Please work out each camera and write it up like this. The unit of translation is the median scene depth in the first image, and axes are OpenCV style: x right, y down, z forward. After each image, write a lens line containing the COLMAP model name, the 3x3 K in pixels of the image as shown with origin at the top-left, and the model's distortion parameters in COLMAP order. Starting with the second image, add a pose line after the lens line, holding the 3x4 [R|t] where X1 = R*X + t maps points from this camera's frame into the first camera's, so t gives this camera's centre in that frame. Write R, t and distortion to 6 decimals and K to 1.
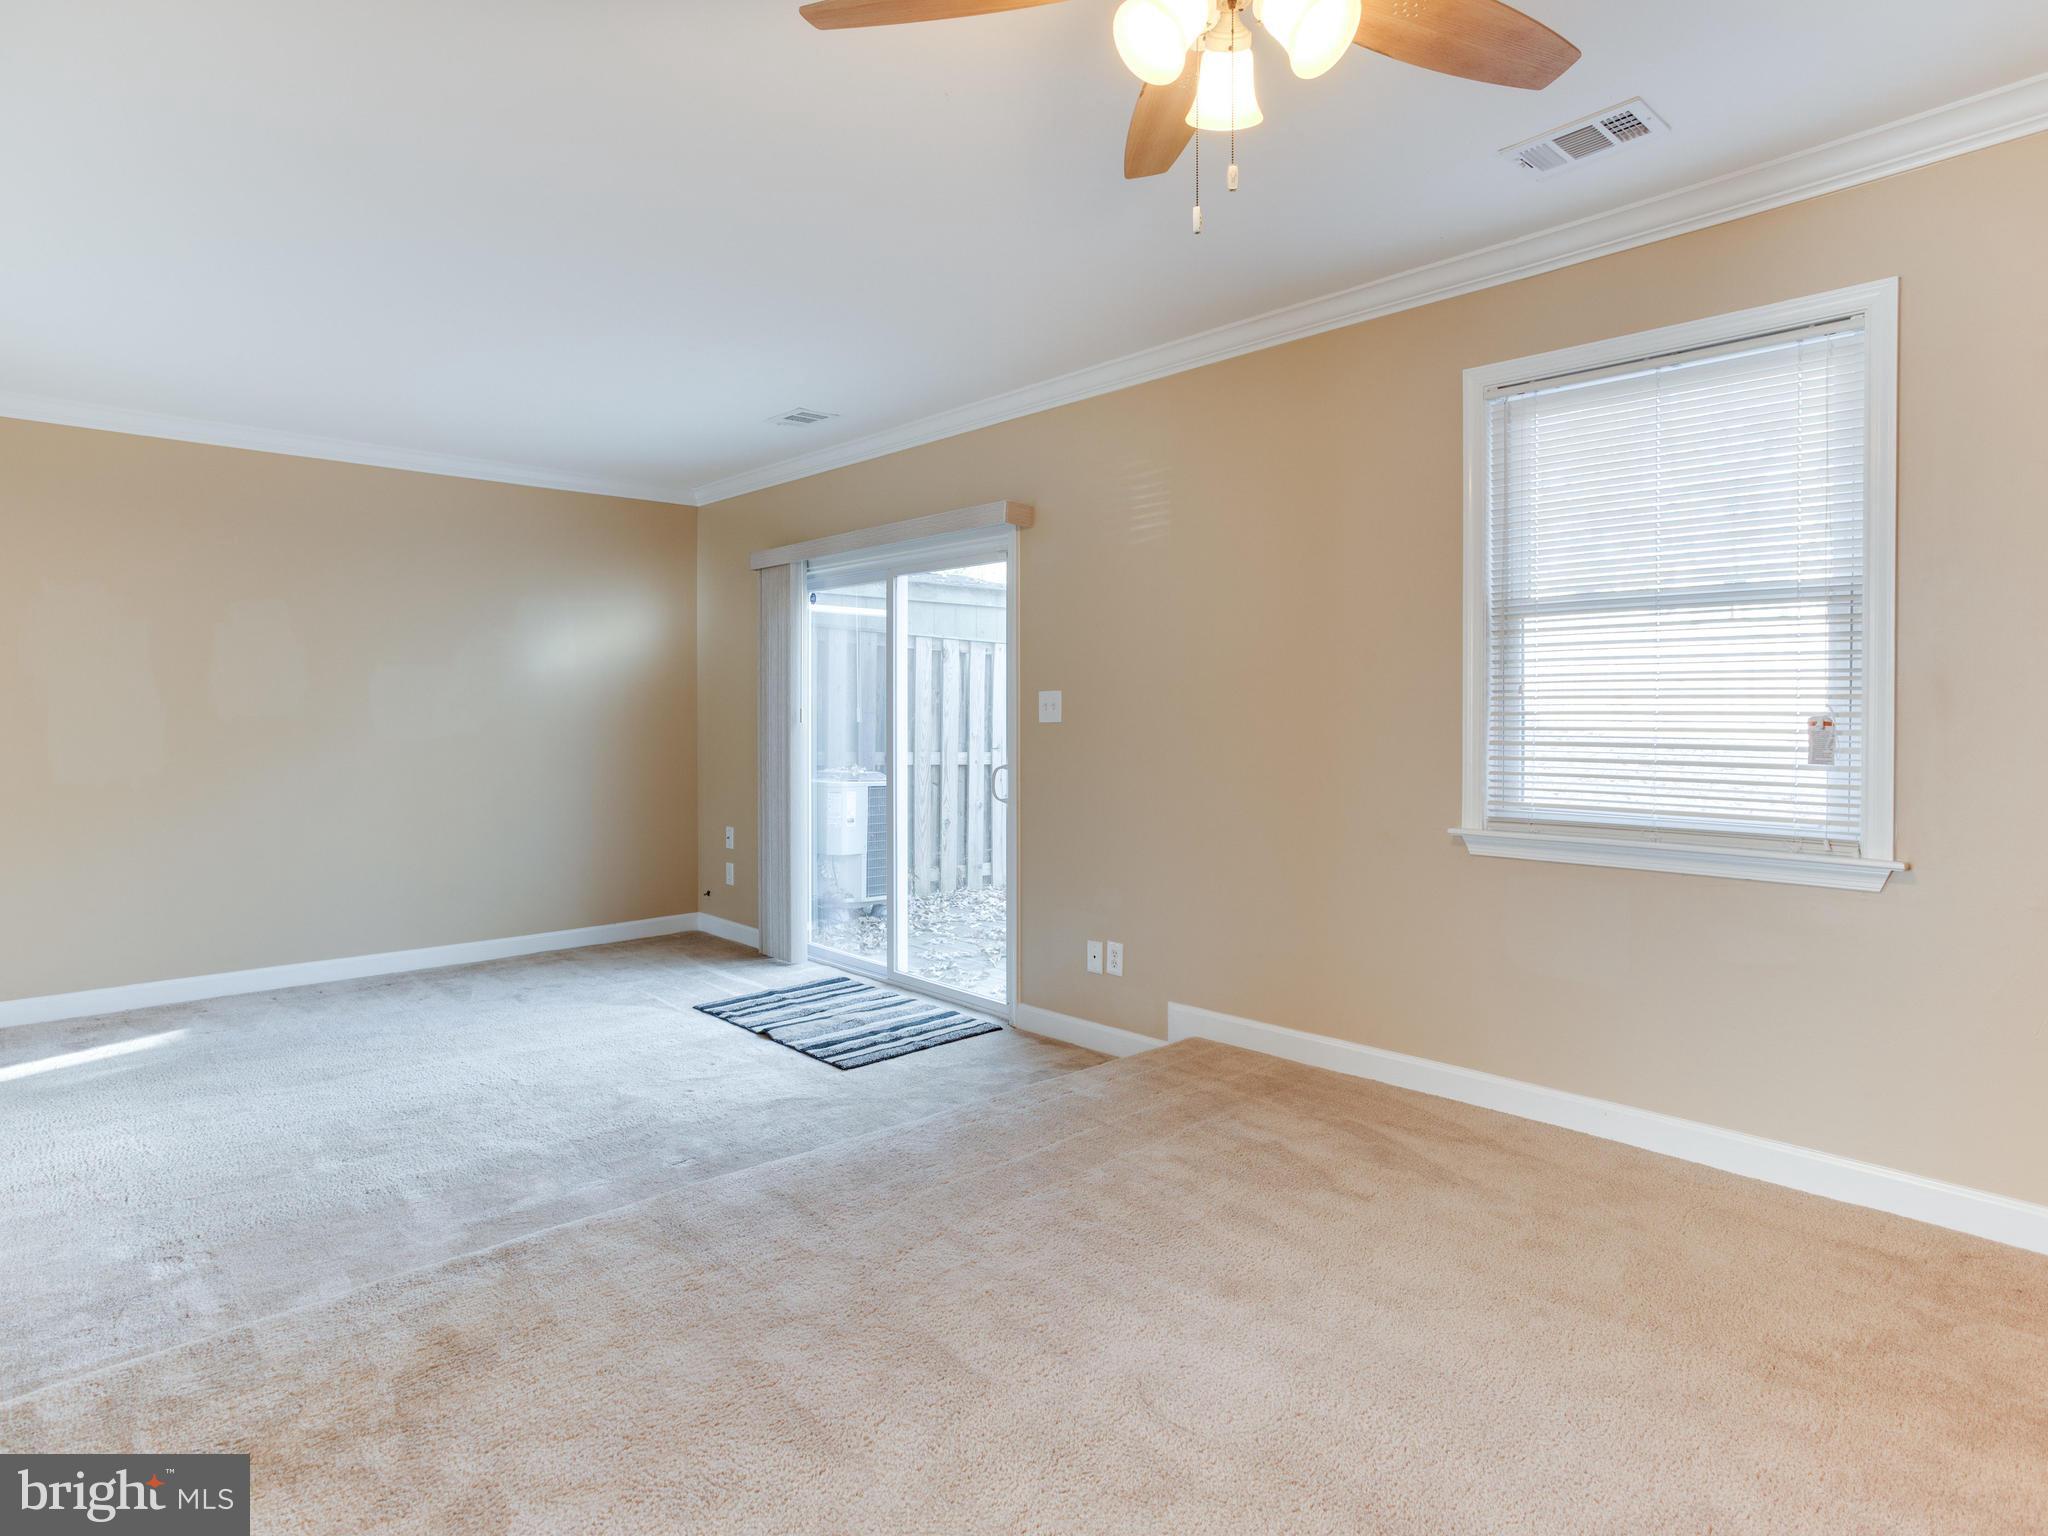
lens RADIAL K [[1144.6, 0, 1027.9], [0, 1144.6, 717.9], [0, 0, 1]] dist [-0.049603, 0.031101]
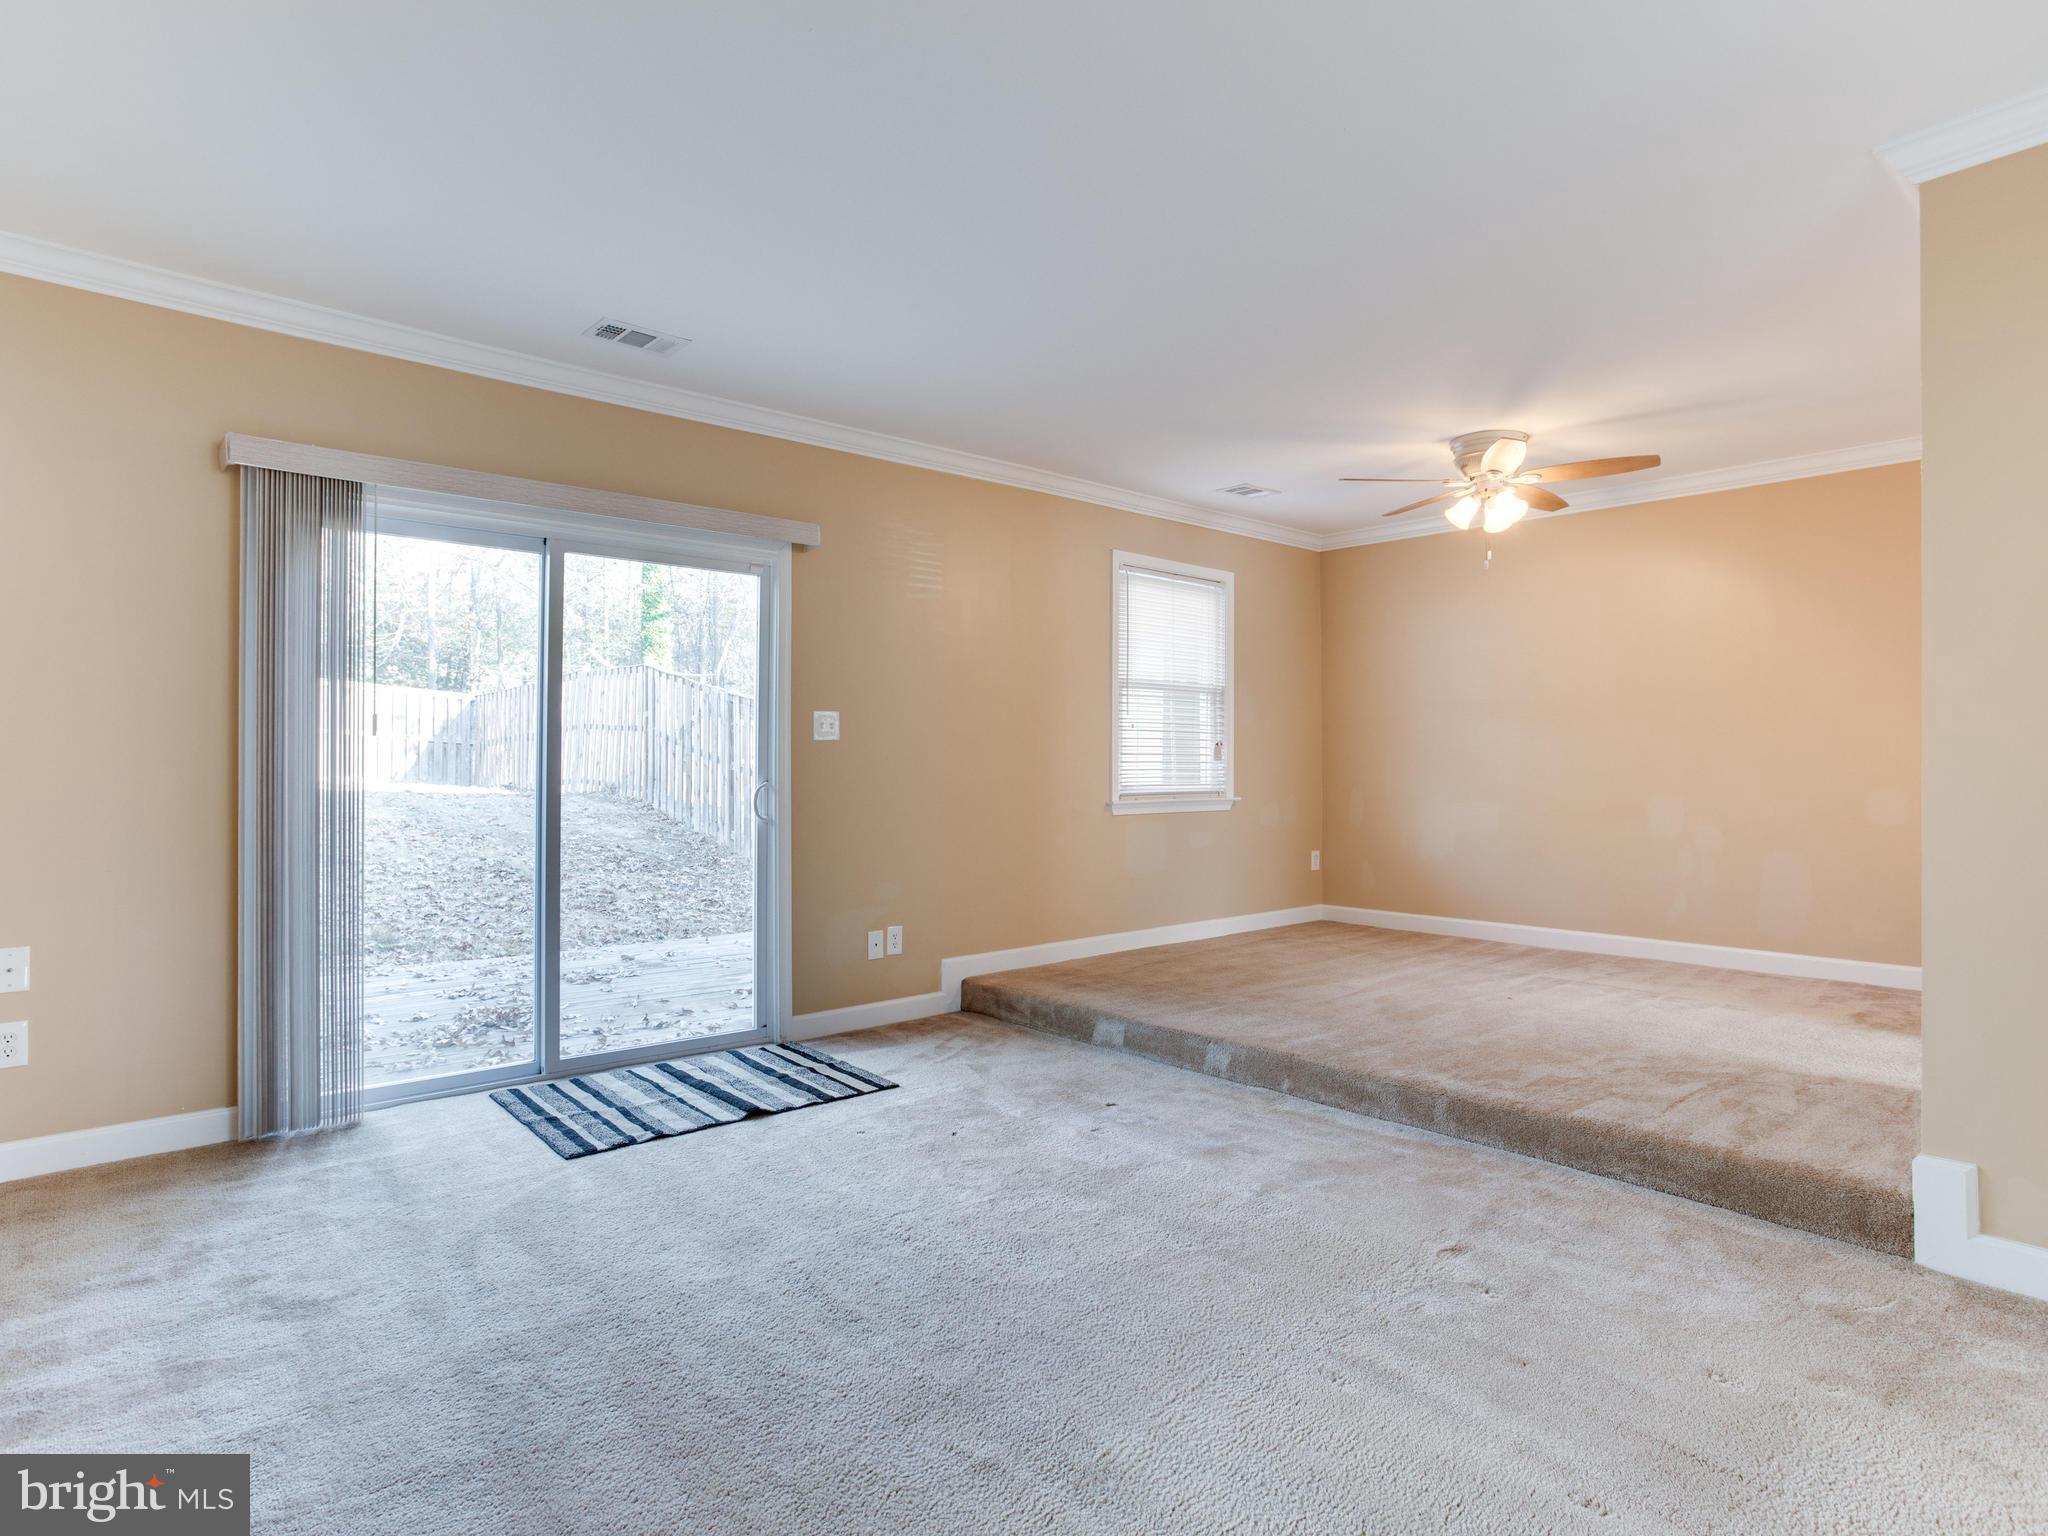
lens RADIAL K [[1144.6, 0, 1026.5], [0, 1144.6, 764.1], [0, 0, 1]] dist [-0.049603, 0.031101]
pose [[0.024027, 0.004442, 0.999701, -1.109003], [0.008995, 0.999949, -0.004659, 0.035004], [-0.999671, 0.009105, 0.023986, 0.836621]]
